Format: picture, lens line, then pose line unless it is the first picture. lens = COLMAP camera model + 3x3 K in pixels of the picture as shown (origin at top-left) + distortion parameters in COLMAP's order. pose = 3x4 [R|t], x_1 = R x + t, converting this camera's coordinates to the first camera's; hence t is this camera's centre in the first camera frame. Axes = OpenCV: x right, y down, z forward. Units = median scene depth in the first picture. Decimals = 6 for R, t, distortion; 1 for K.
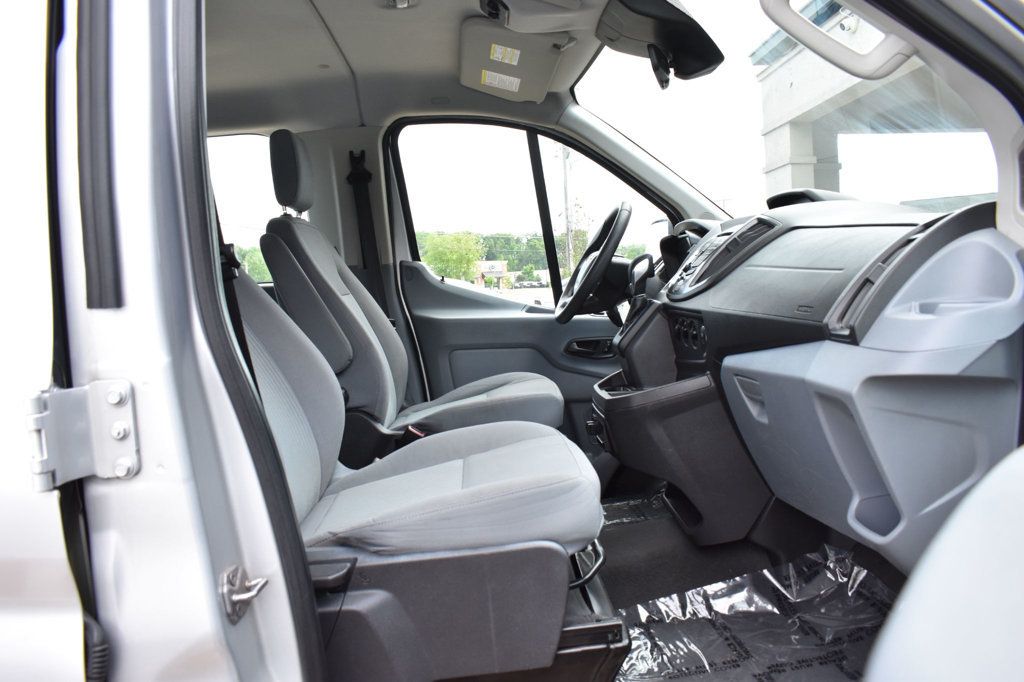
lens RADIAL K [[795.1, 0, 512.0], [0, 795.1, 341.0], [0, 0, 1]] dist [-0.098176, 0.014440]
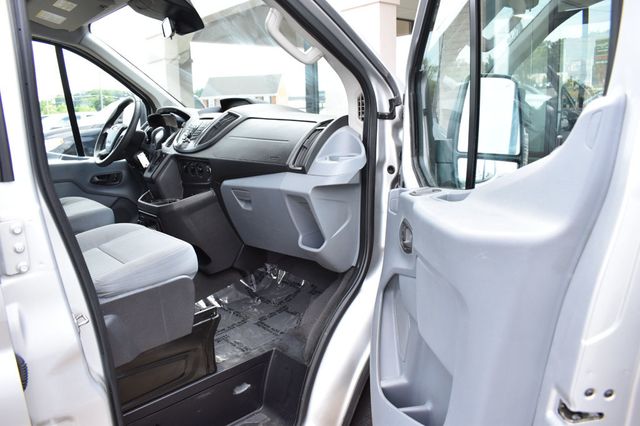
lens RADIAL K [[497.0, 0, 320.0], [0, 497.0, 213.0], [0, 0, 1]] dist [-0.098176, 0.014440]
pose [[0.775247, -0.107006, 0.622528, -0.337524], [0.043571, 0.992258, 0.116299, -0.034568], [-0.630153, -0.063037, 0.773908, -0.168854]]
